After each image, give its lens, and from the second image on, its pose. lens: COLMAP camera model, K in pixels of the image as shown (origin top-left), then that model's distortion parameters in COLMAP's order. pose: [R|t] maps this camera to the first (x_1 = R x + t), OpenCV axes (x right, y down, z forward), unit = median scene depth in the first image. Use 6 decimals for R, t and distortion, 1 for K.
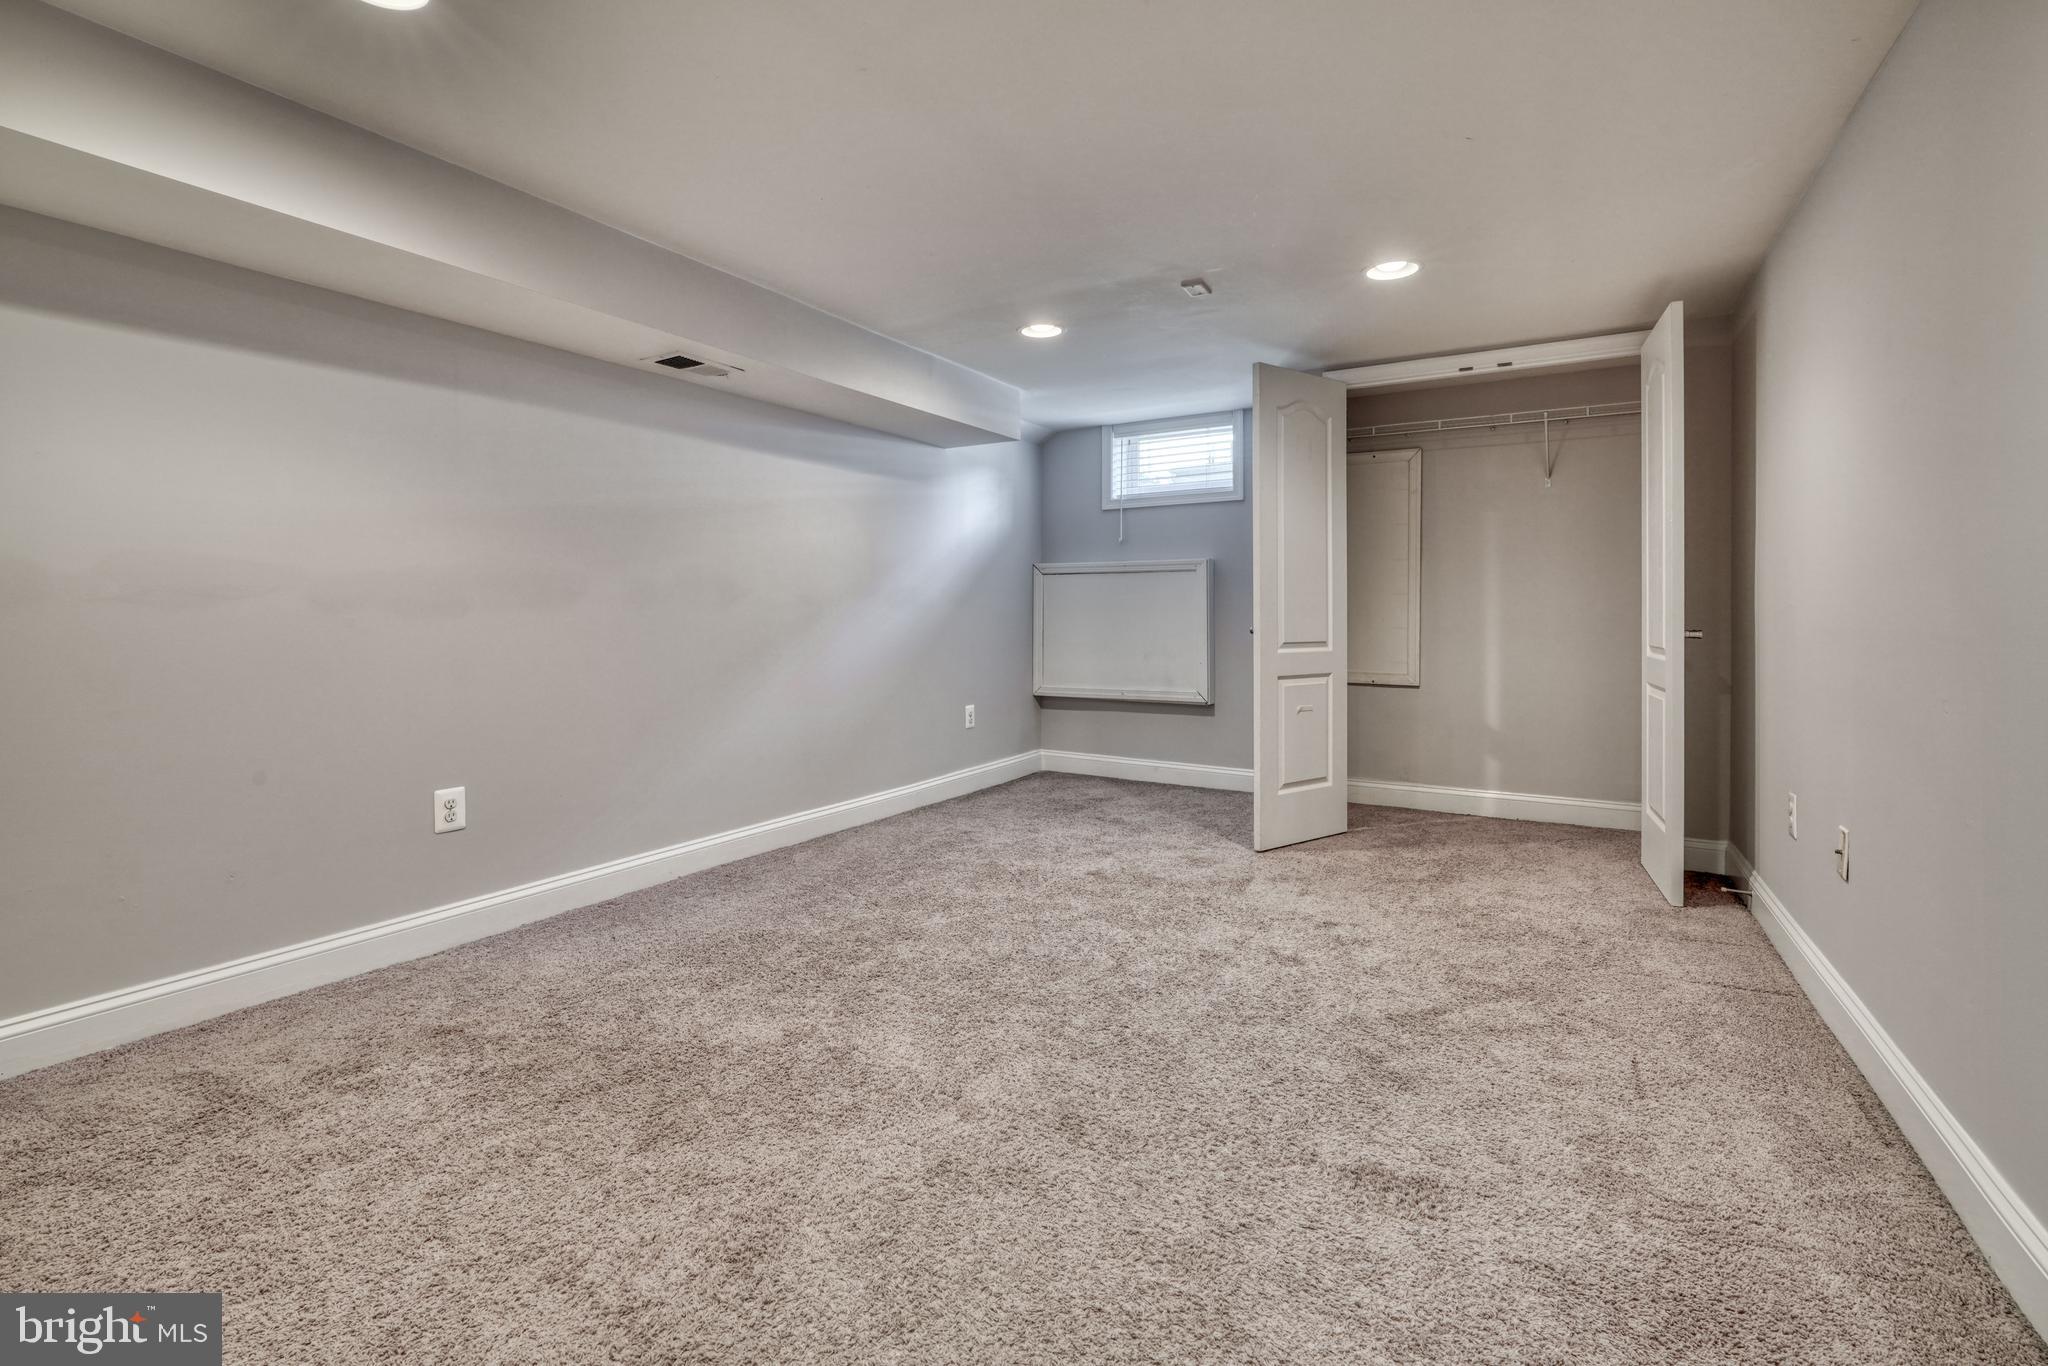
lens RADIAL K [[916.6, 0, 1010.5], [0, 916.6, 606.3], [0, 0, 1]] dist [-0.002129, 0.000247]
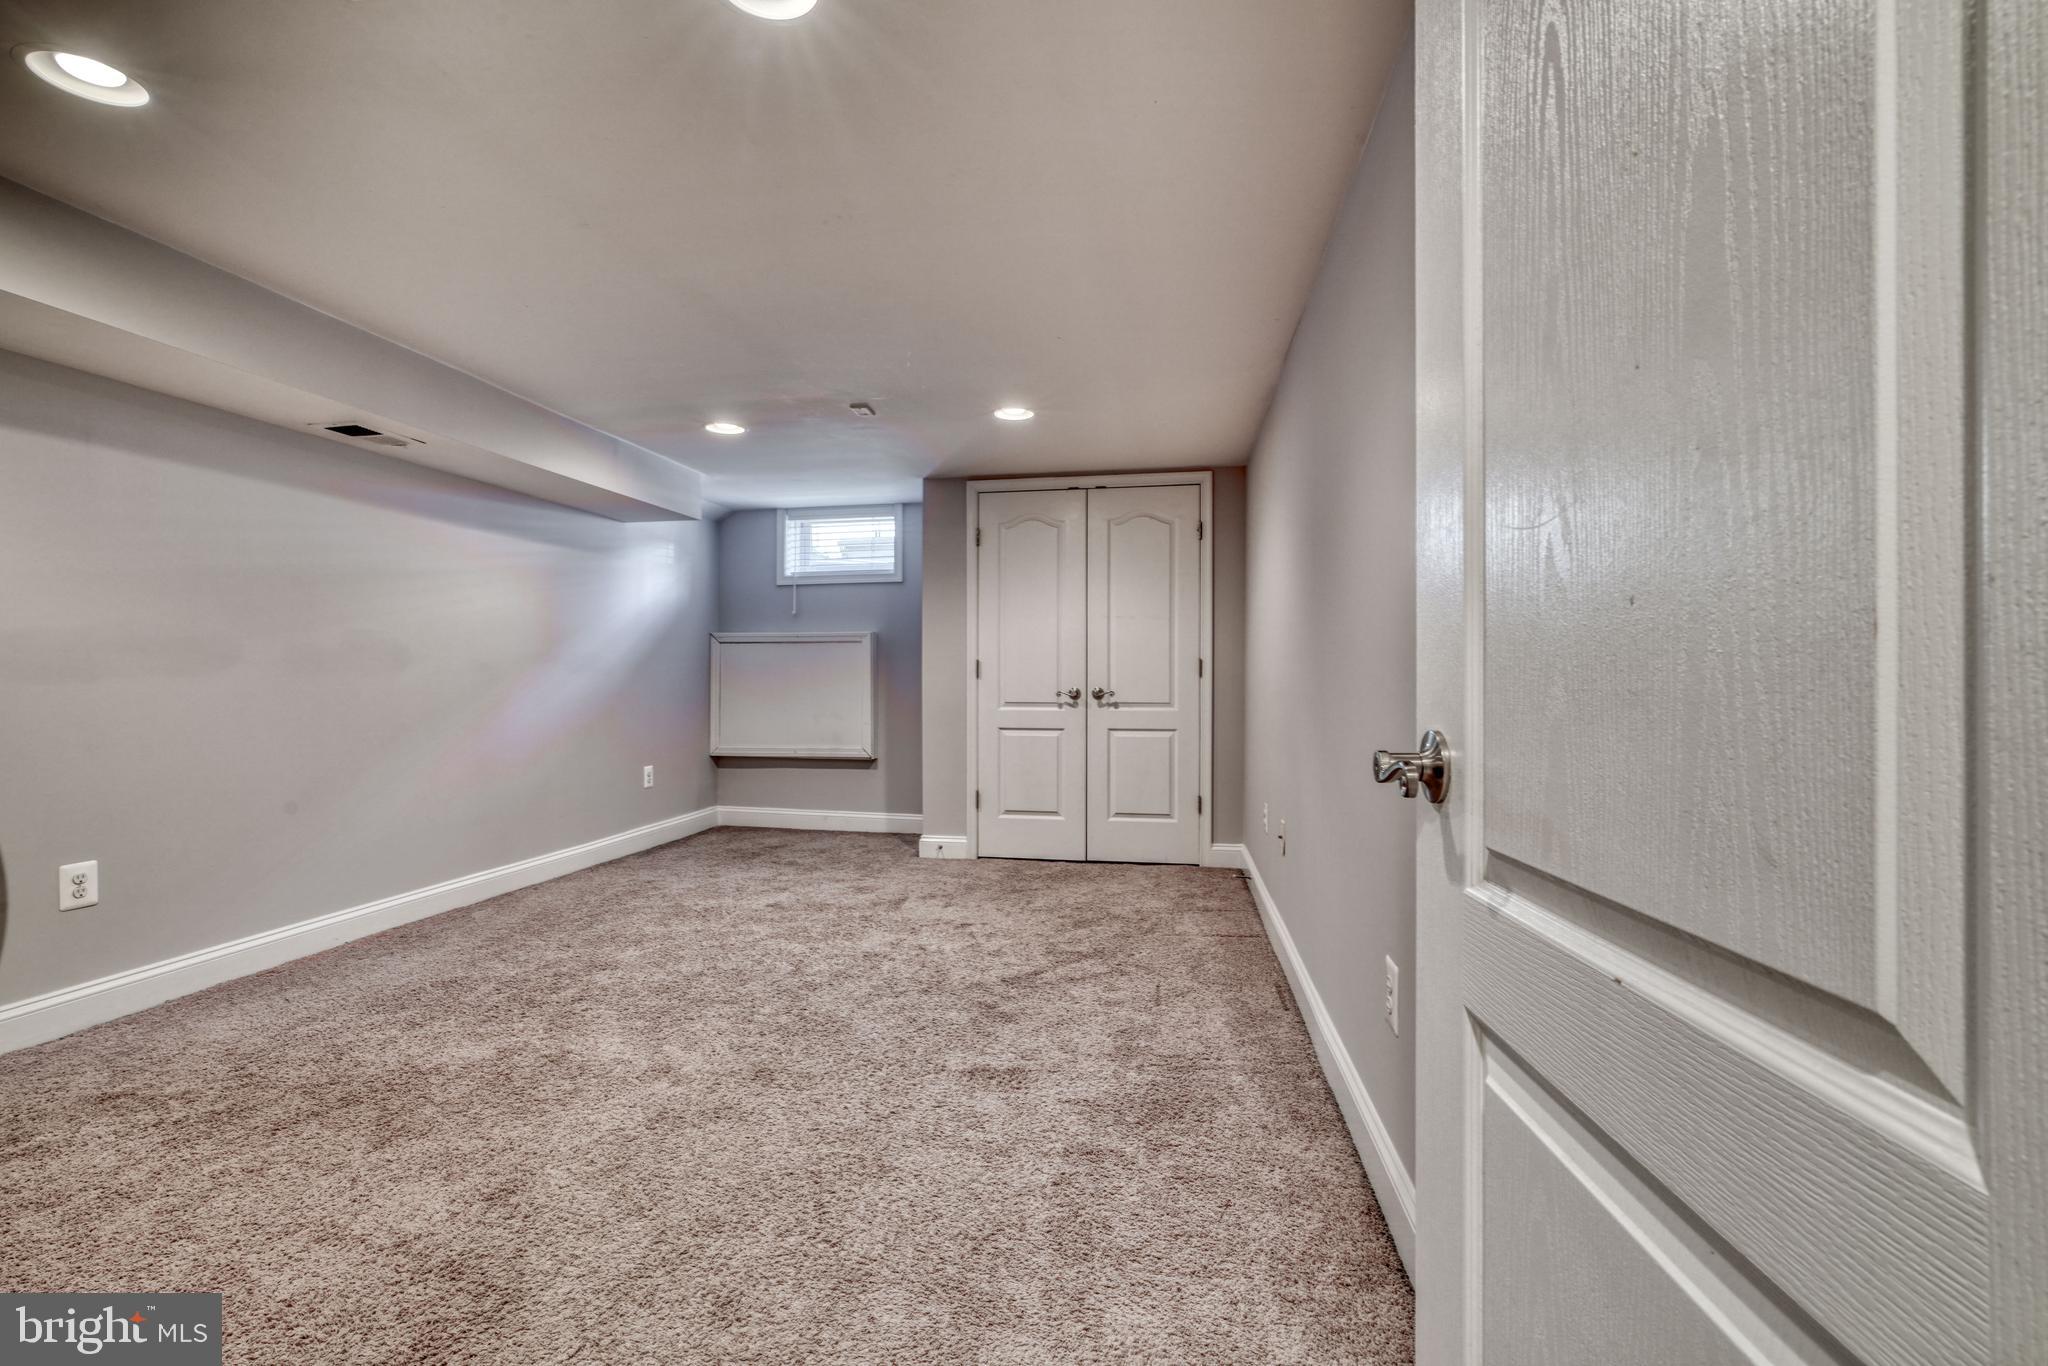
lens RADIAL K [[921.1, 0, 1024.0], [0, 921.1, 683.0], [0, 0, 1]] dist [-0.004639, 0.001202]
pose [[0.930983, 0.000282, 0.365062, -0.048911], [-0.004749, 0.999924, 0.011338, -0.003136], [-0.365032, -0.012290, 0.930914, -0.249225]]
